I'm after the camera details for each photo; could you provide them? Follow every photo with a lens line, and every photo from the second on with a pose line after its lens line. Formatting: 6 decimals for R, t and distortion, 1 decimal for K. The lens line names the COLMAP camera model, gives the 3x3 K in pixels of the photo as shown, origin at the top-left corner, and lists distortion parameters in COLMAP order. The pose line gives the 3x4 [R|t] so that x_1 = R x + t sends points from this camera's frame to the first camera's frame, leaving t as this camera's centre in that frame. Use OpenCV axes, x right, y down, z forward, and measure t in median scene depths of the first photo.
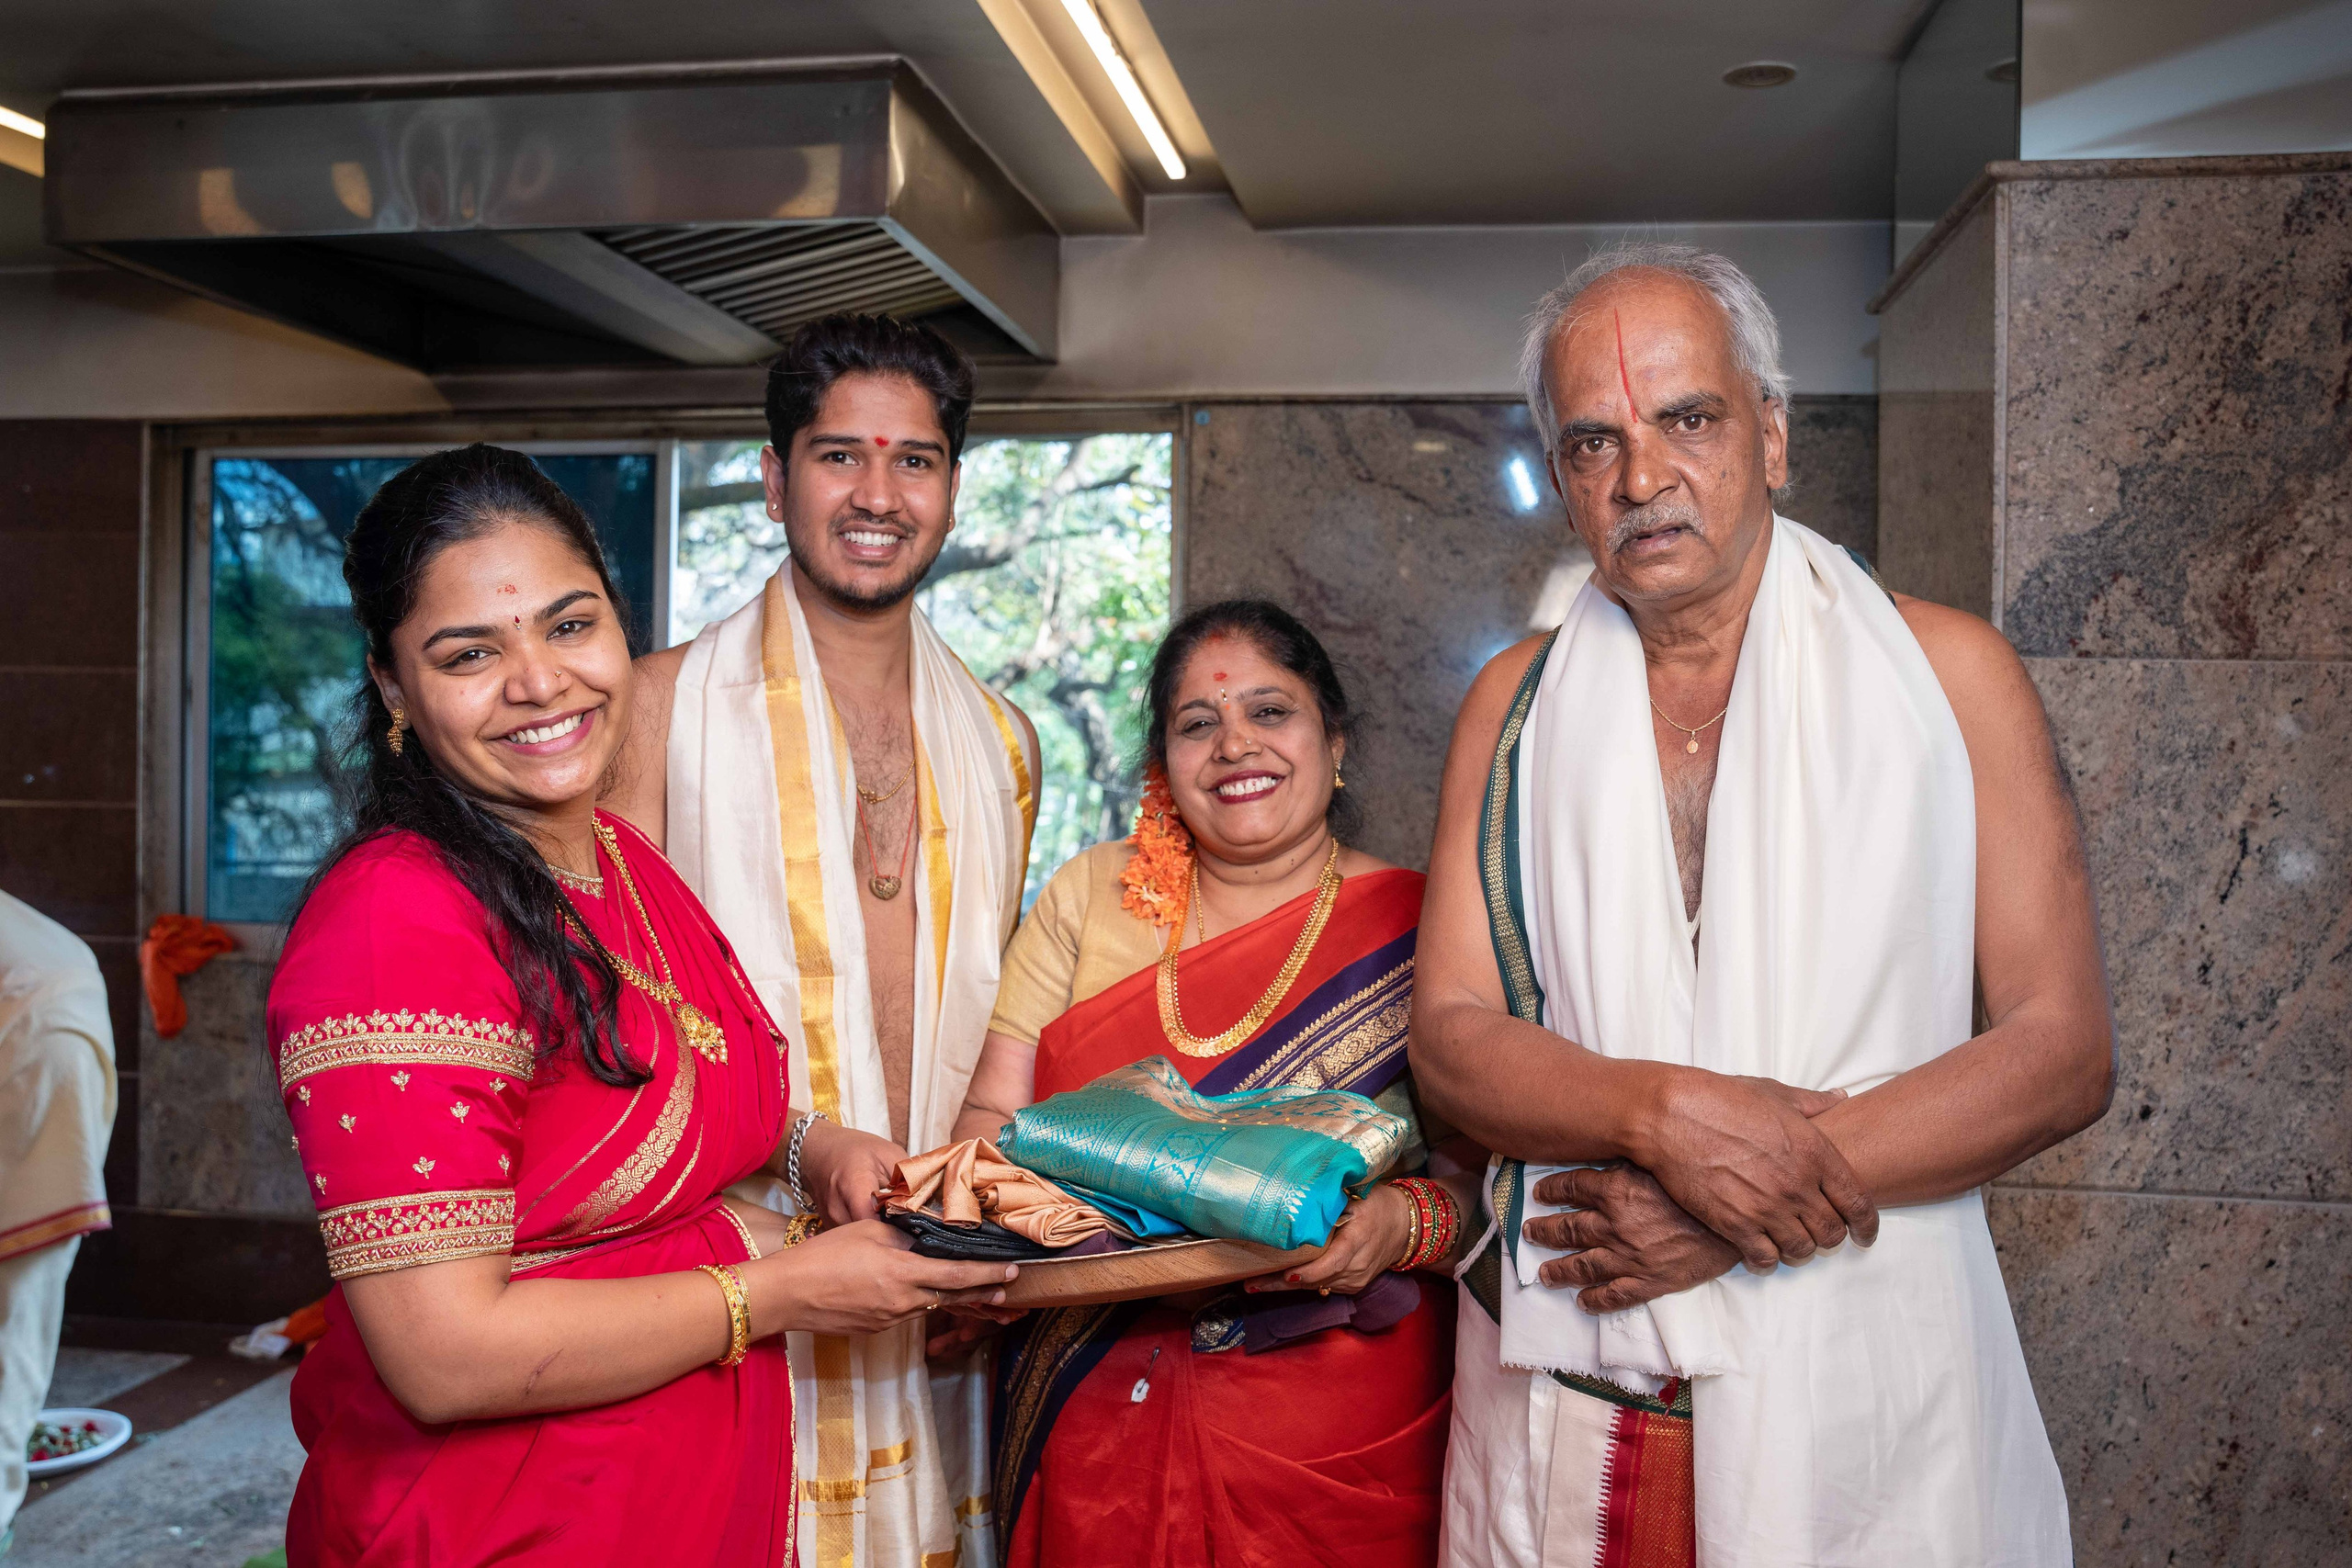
lens RADIAL K [[2131.7, 0, 1157.1], [0, 2131.7, 758.8], [0, 0, 1]] dist [-0.133414, 0.204655]
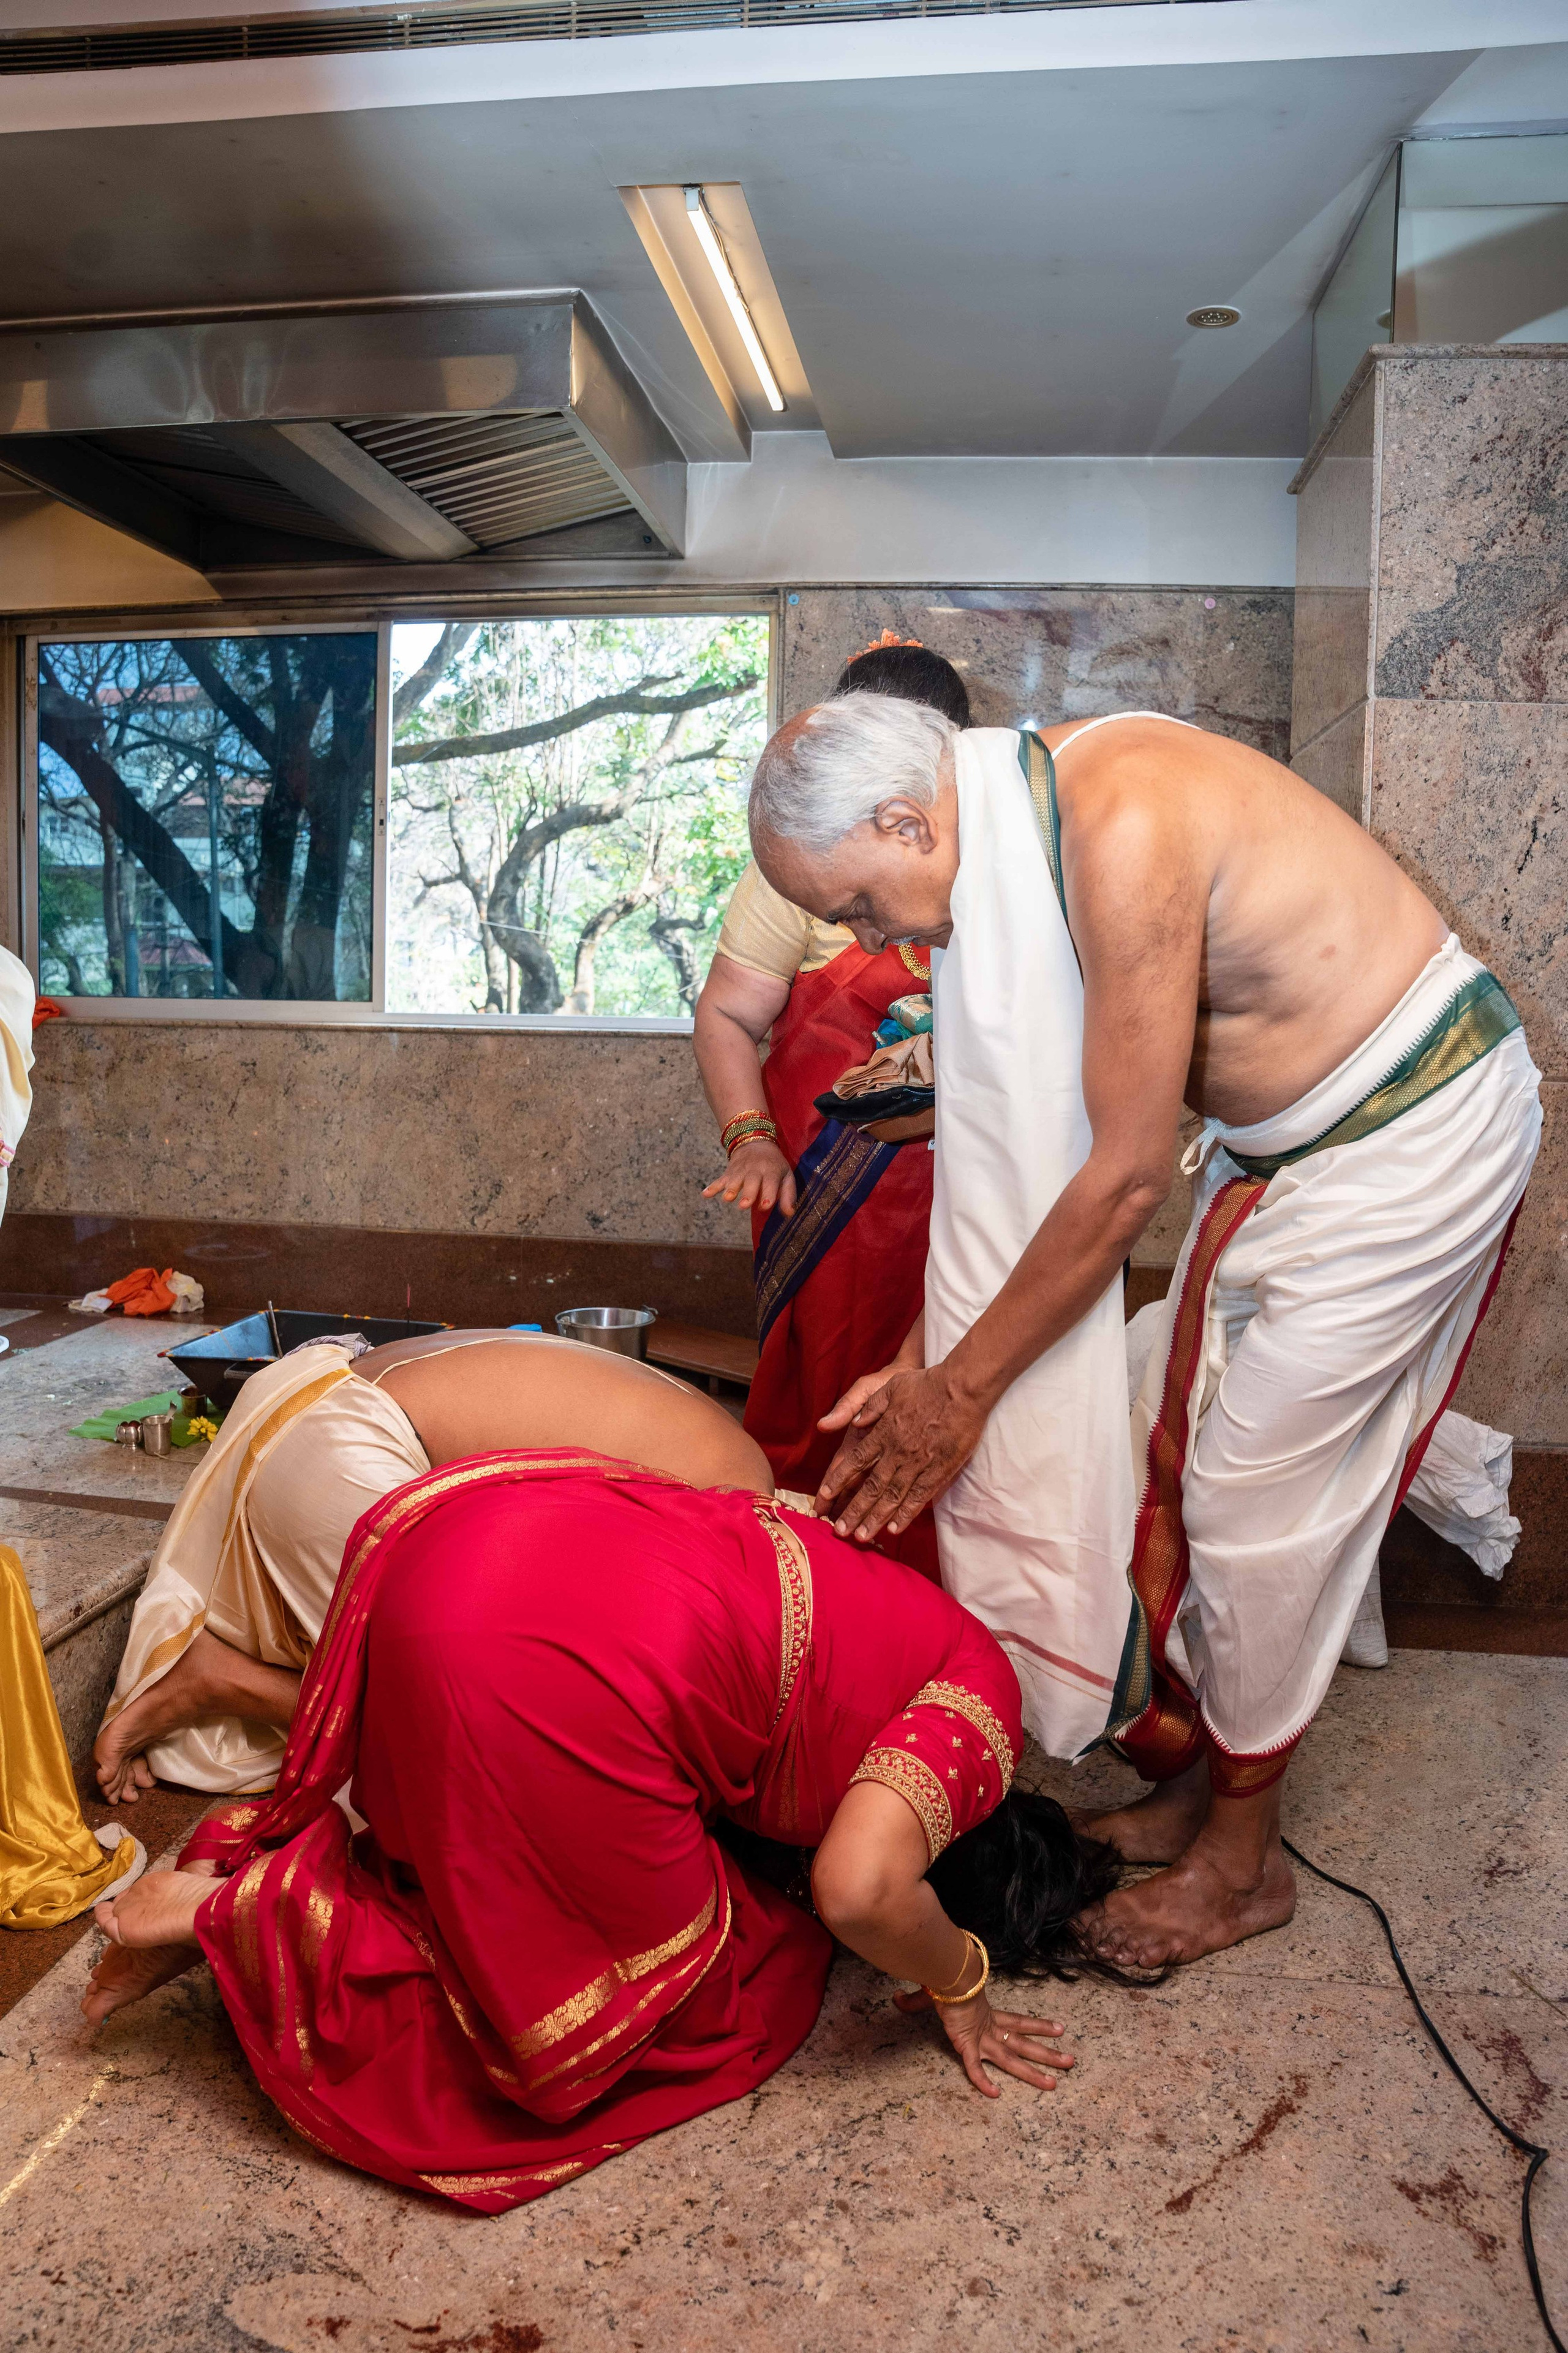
lens RADIAL K [[1695.1, 0, 776.1], [0, 1695.1, 1160.7], [0, 0, 1]] dist [-0.177966, 0.134537]
pose [[0.999667, 0.004471, 0.025410, -0.026449], [-0.006969, 0.995053, 0.099096, 0.155421], [-0.024841, -0.099240, 0.994753, -0.121787]]
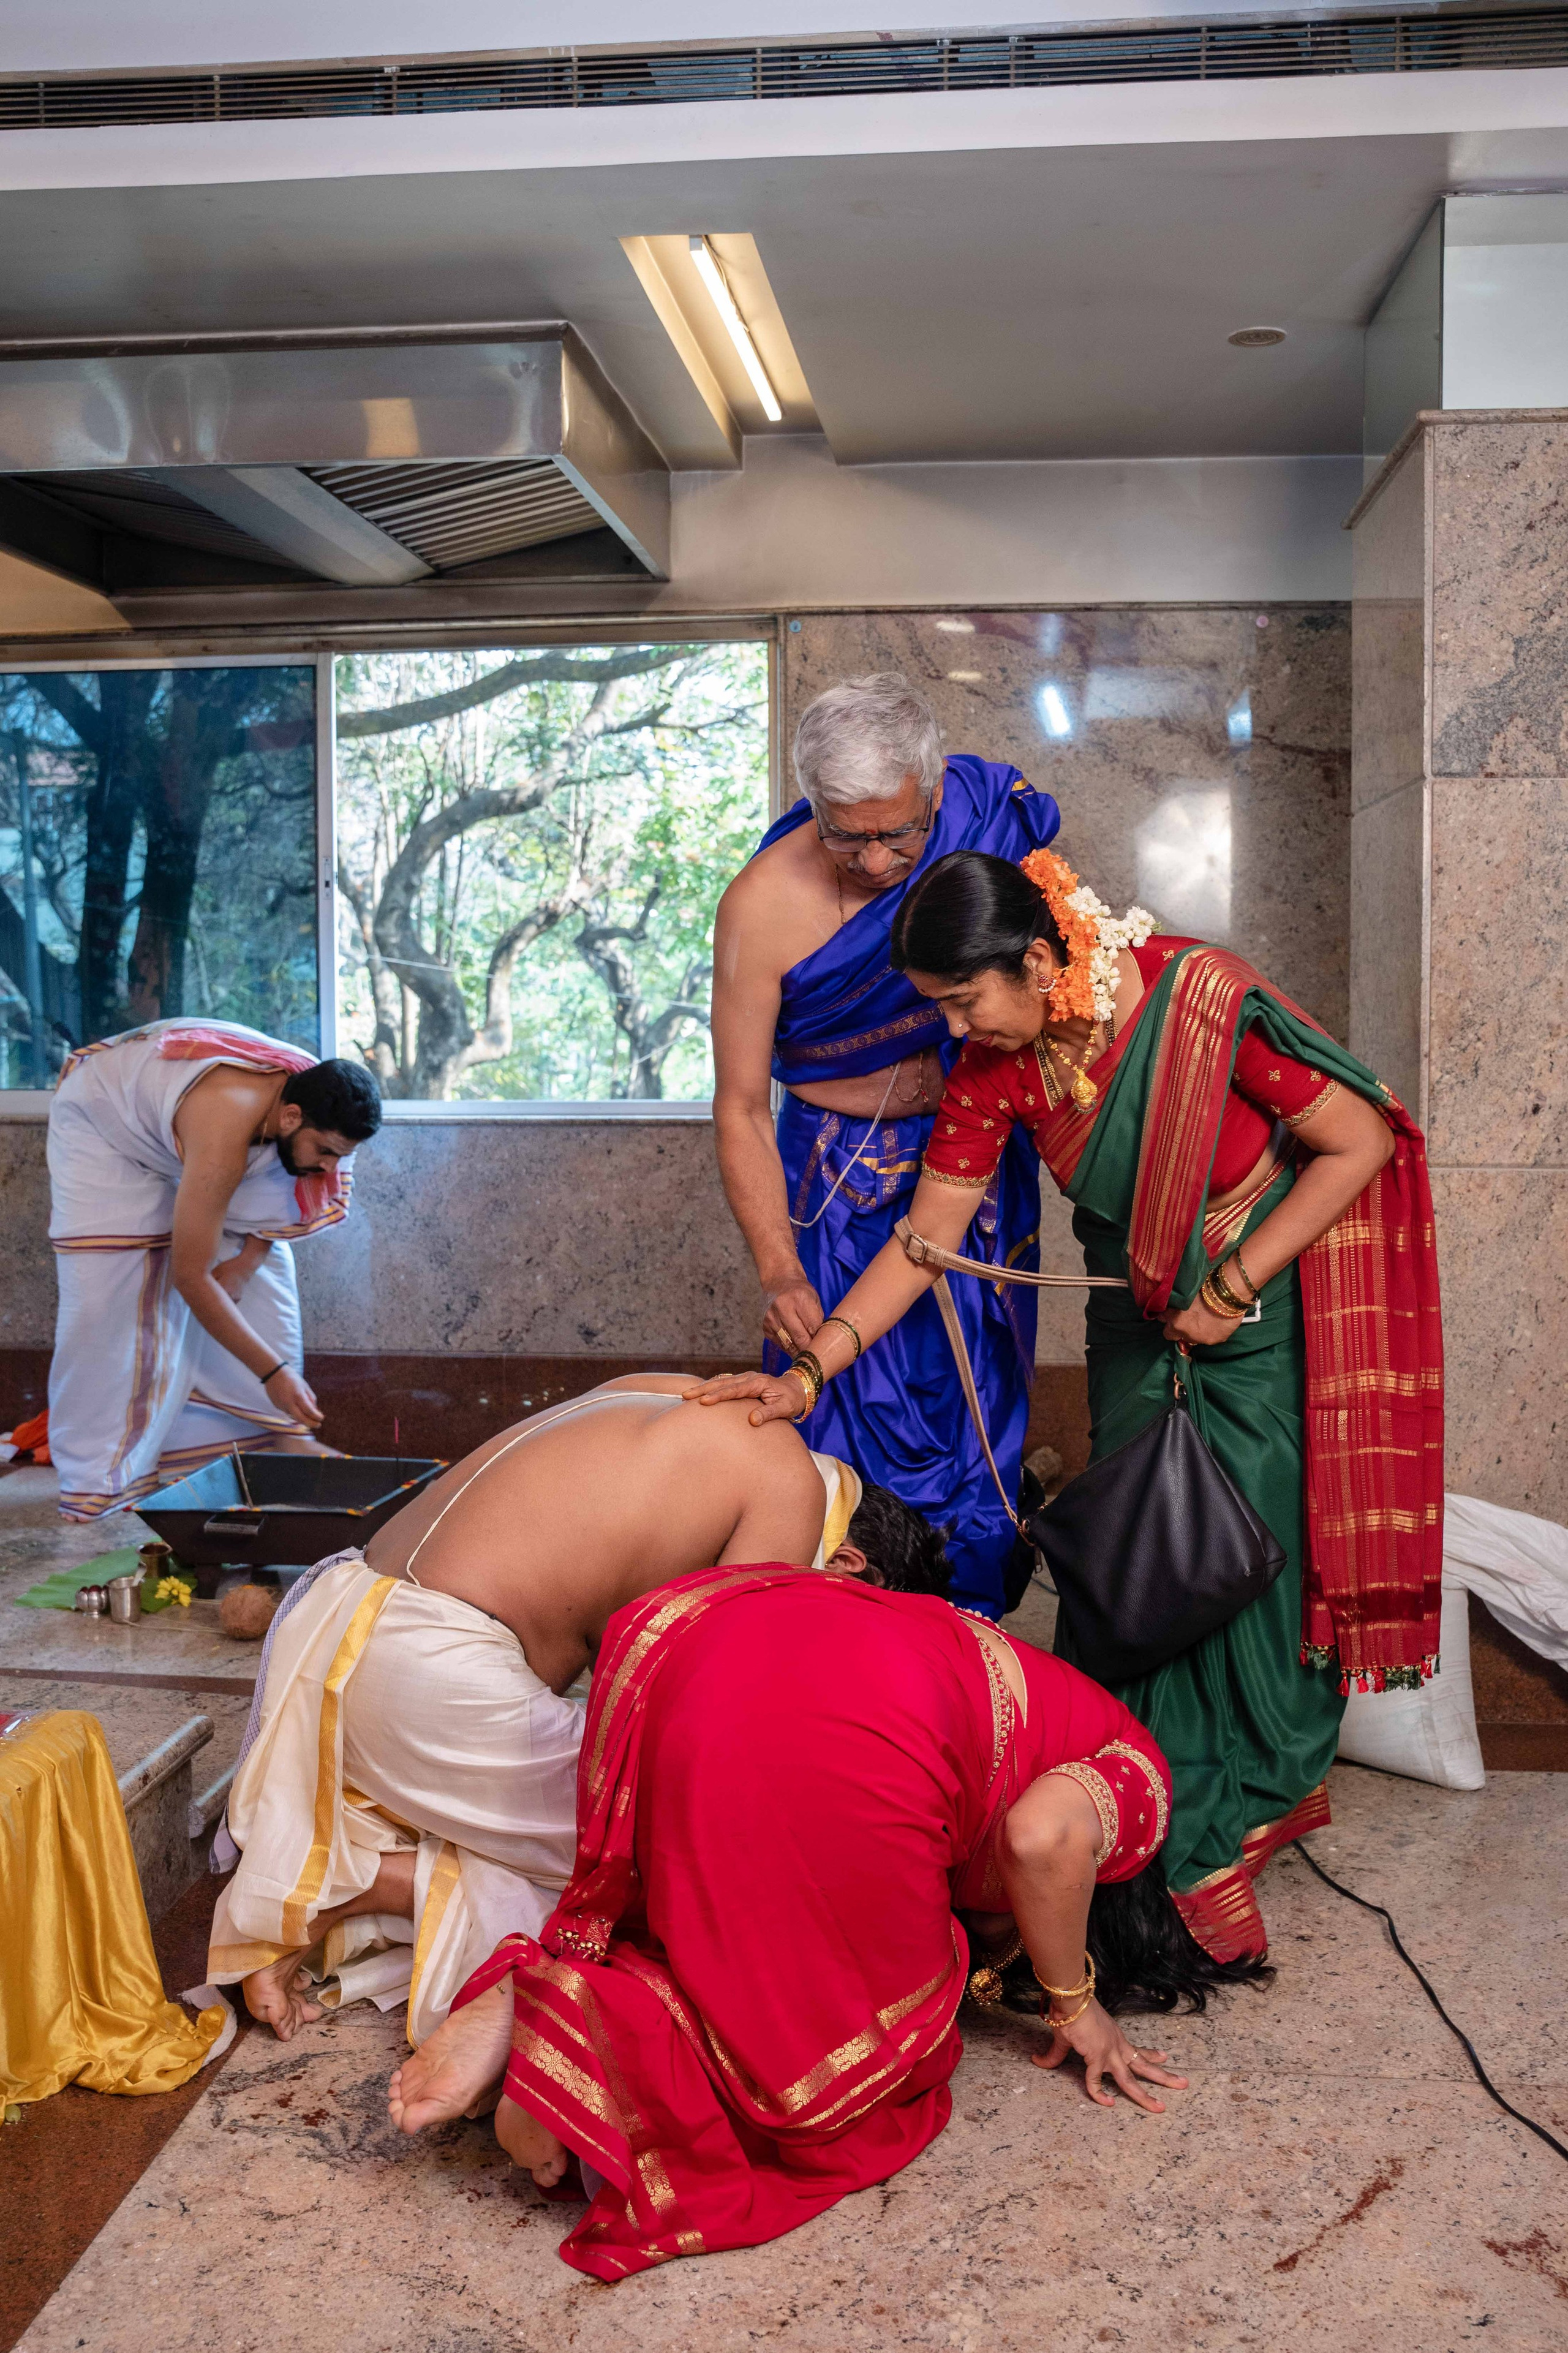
lens RADIAL K [[2163.3, 0, 838.6], [0, 2163.3, 1133.3], [0, 0, 1]] dist [-0.122650, 0.191127]
pose [[0.997119, -0.024398, 0.071828, -0.086373], [0.020295, 0.998151, 0.057303, 0.094419], [-0.073093, -0.055680, 0.995770, -0.369708]]
